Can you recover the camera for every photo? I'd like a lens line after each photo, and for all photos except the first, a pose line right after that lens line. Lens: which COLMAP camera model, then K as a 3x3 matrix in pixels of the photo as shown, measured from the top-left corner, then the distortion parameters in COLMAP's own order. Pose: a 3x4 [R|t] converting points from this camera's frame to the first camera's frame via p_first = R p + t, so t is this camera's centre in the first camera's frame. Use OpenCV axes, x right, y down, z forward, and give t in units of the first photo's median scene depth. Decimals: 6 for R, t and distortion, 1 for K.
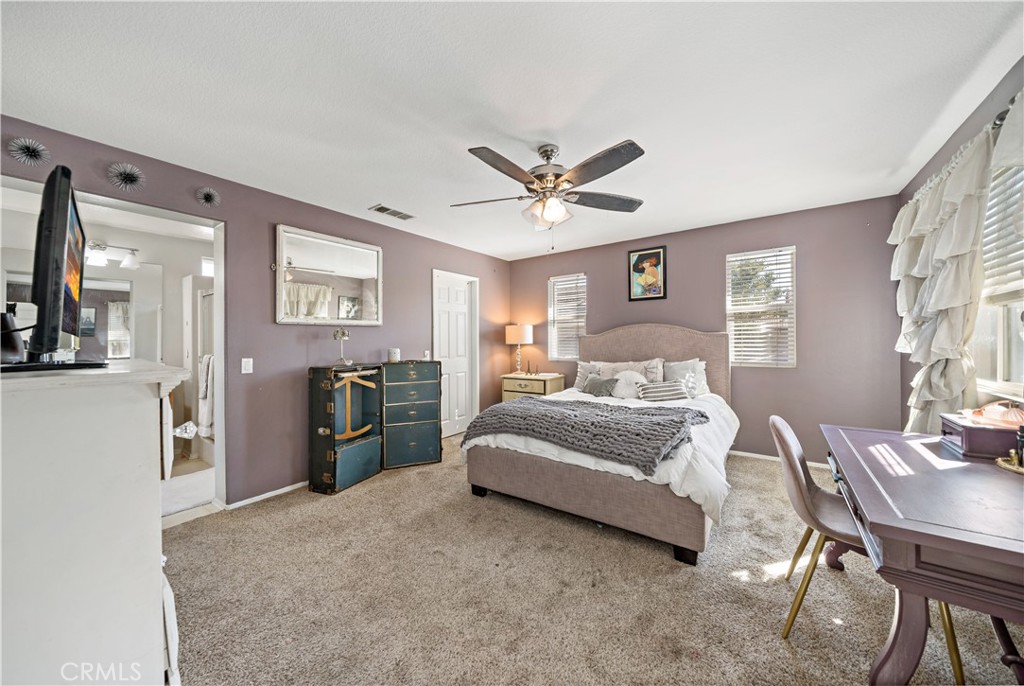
lens RADIAL K [[361.3, 0, 507.3], [0, 361.3, 340.4], [0, 0, 1]] dist [-0.000765, -0.000089]
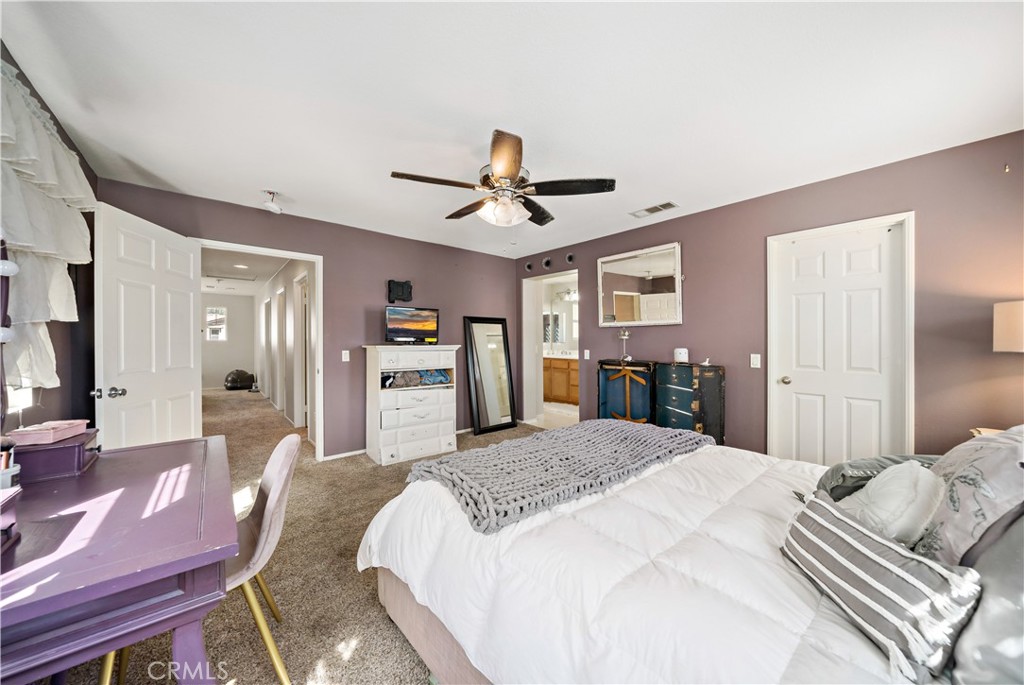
lens RADIAL K [[361.3, 0, 507.3], [0, 361.3, 339.9], [0, 0, 1]] dist [-0.000765, -0.000089]
pose [[-0.232107, 0.002461, -0.972687, 0.740946], [-0.008299, 0.999955, 0.004510, 0.000992], [0.972655, 0.009119, -0.232076, 0.849424]]
